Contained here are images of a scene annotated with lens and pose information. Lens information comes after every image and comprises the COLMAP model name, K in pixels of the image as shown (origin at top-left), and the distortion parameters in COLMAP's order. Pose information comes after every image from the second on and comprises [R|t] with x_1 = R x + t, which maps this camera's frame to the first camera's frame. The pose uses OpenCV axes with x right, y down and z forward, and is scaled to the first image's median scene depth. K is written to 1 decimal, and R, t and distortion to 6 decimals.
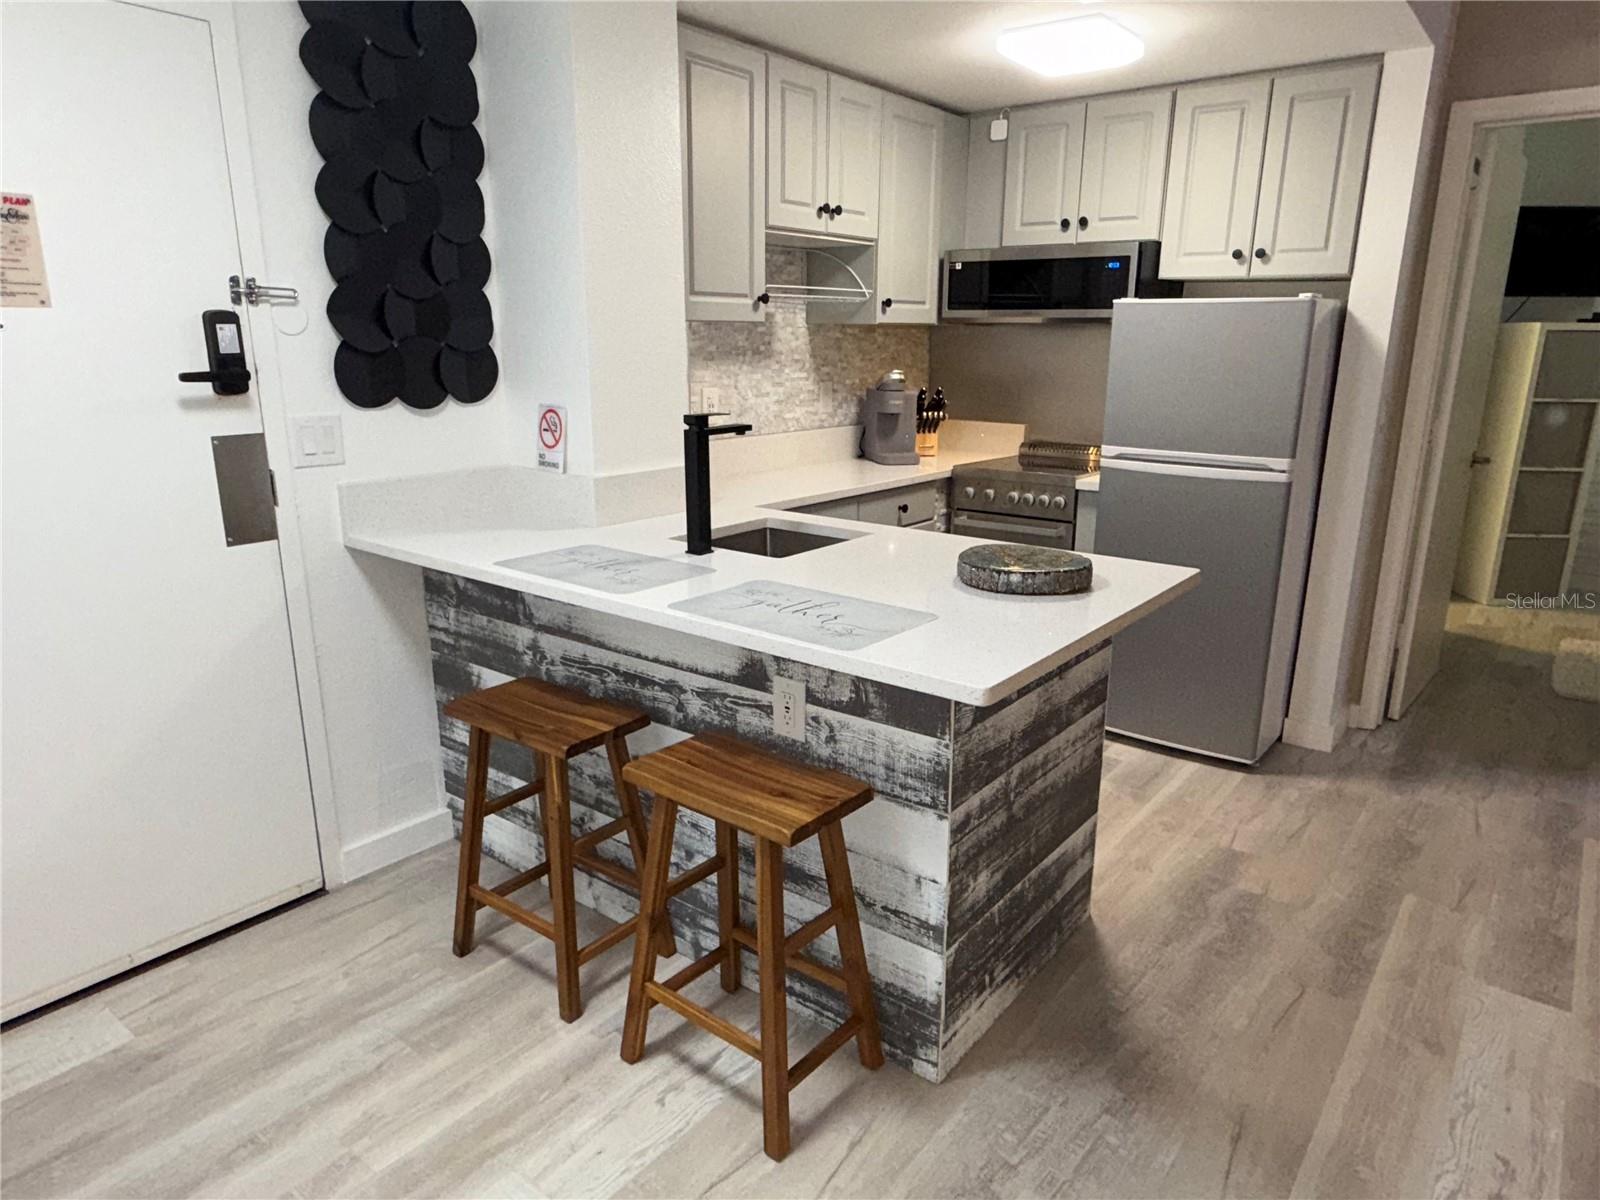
lens RADIAL K [[1005.4, 0, 800.0], [0, 1005.4, 600.0], [0, 0, 1]] dist [-0.000373, 0.001331]
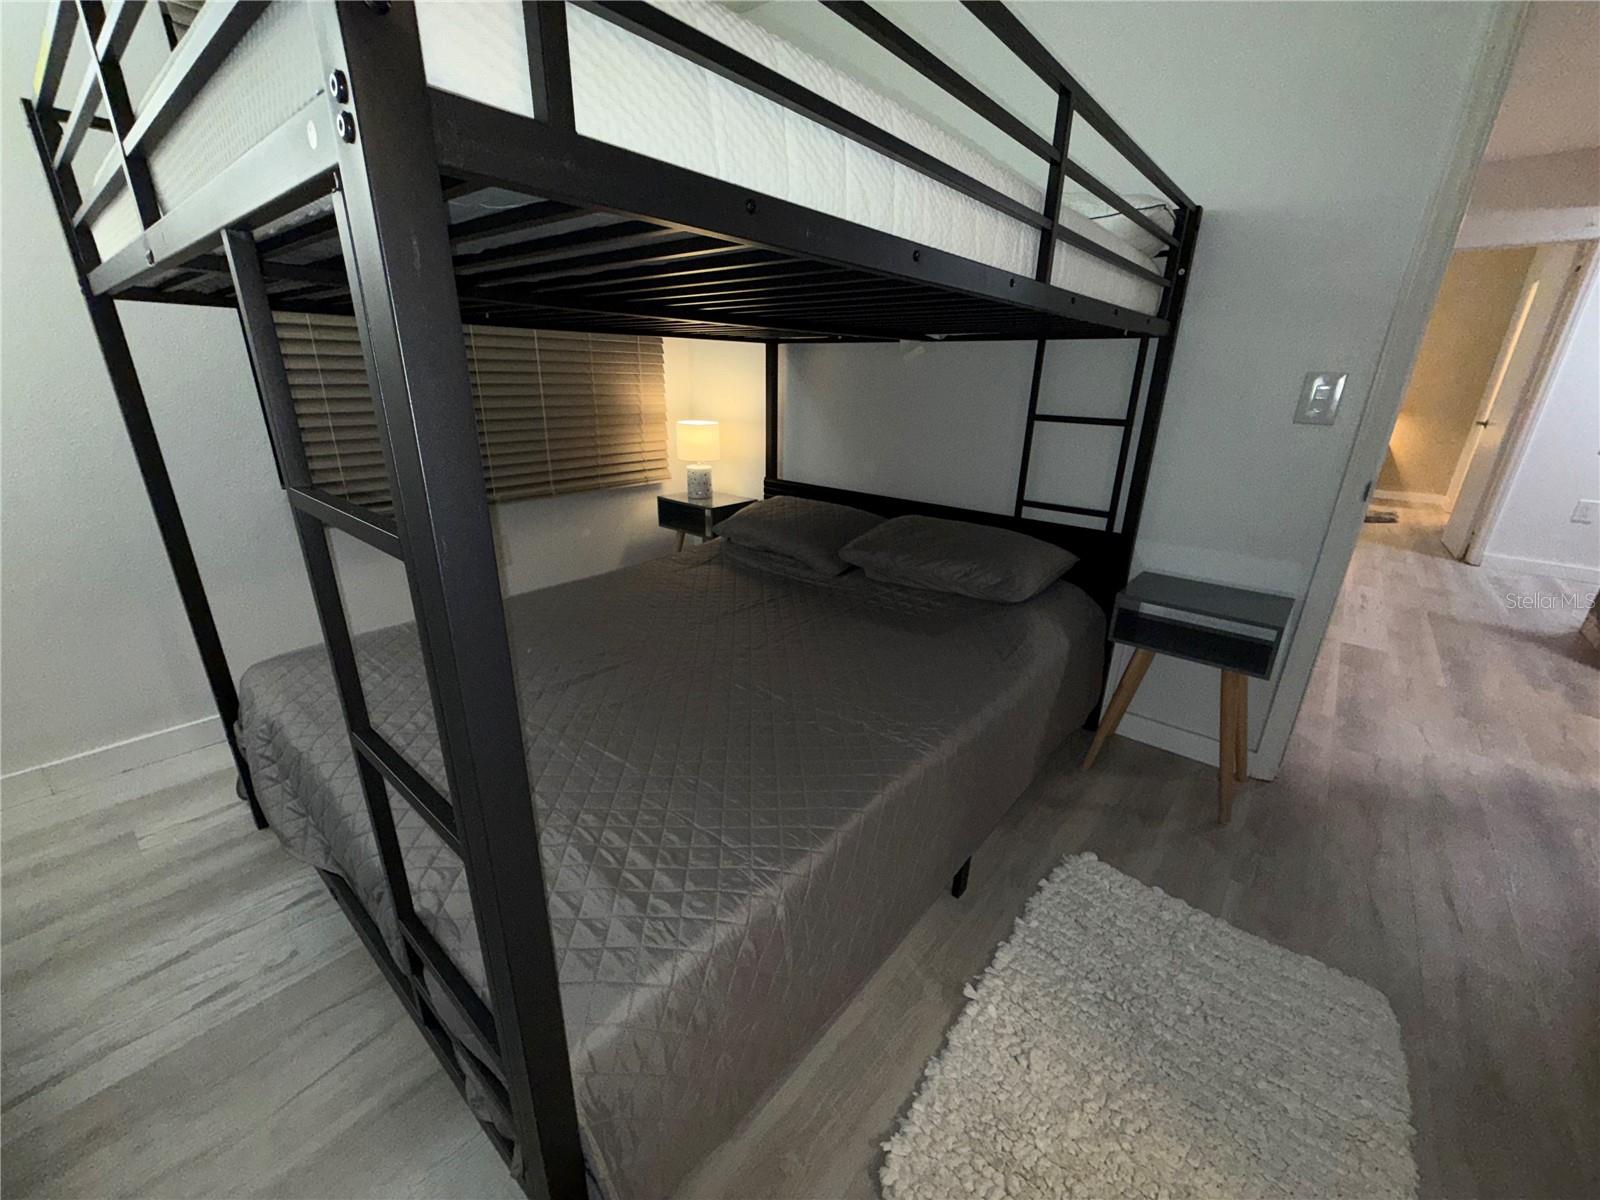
lens RADIAL K [[632.7, 0, 798.6], [0, 632.7, 604.3], [0, 0, 1]] dist [-0.000568, 0.000212]
pose [[-0.999064, -0.036190, 0.023680, 2.024178], [-0.016039, 0.818521, 0.574253, -0.483158], [-0.040165, 0.573336, -0.818335, 2.236597]]
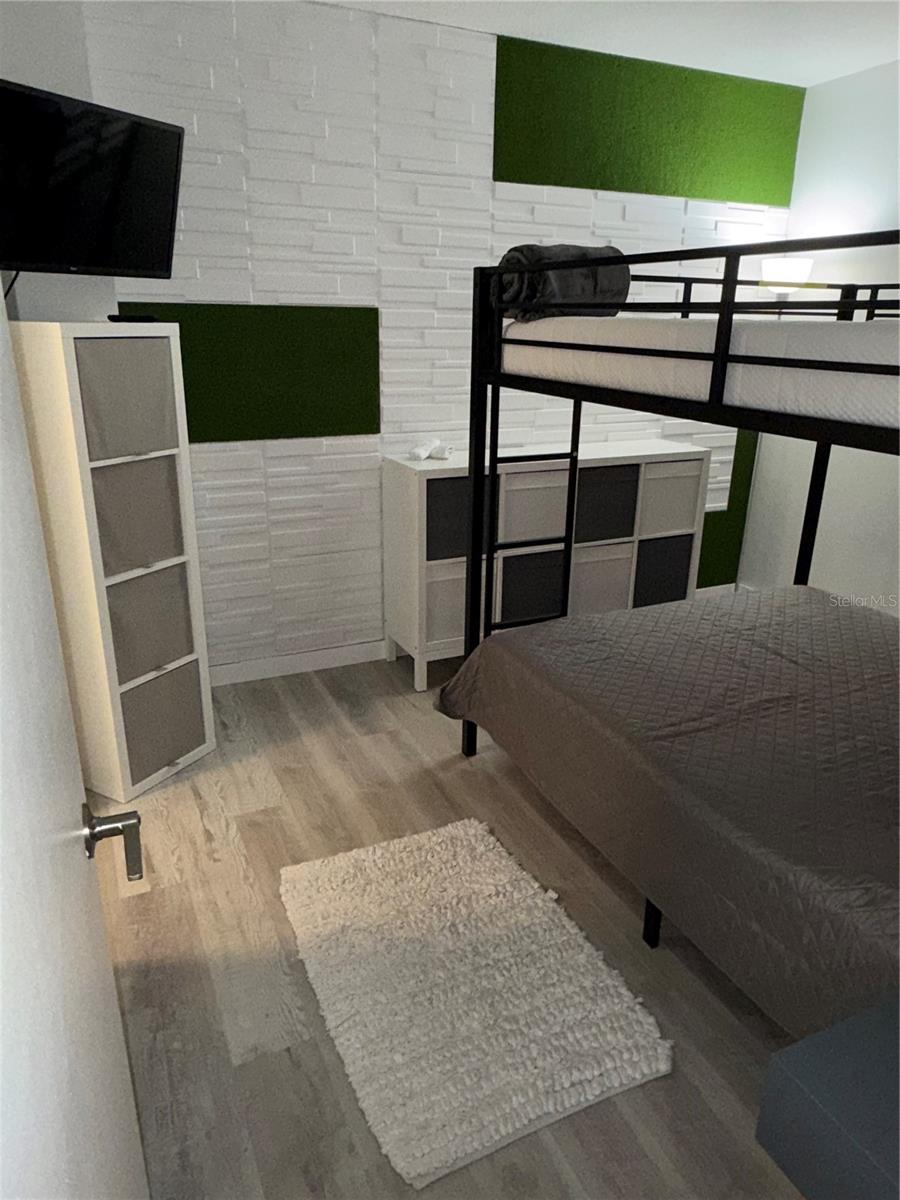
lens RADIAL K [[809.0, 0, 454.7], [0, 809.0, 602.0], [0, 0, 1]] dist [-0.002443, 0.002023]
pose [[0.444617, -0.298590, 0.844488, 1.023212], [0.216988, 0.950625, 0.221874, -0.447456], [-0.869041, 0.084594, 0.487455, 1.503495]]
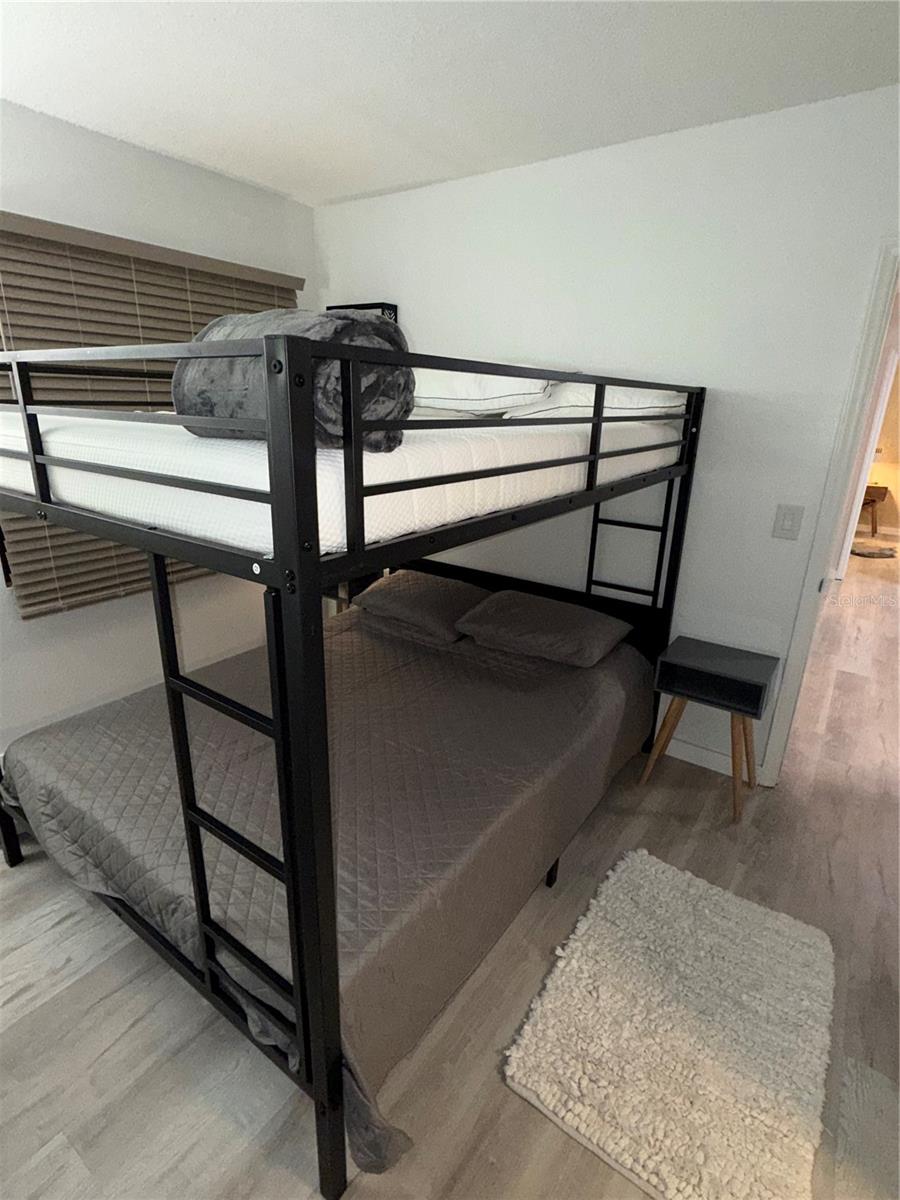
lens RADIAL K [[594.6, 0, 450.0], [0, 594.6, 600.0], [0, 0, 1]] dist [0.000767, 0.001418]
pose [[-0.998193, -0.013658, -0.058508, 2.071117], [-0.043705, 0.833280, 0.551121, -0.702490], [0.041226, 0.552682, -0.832372, 2.364831]]
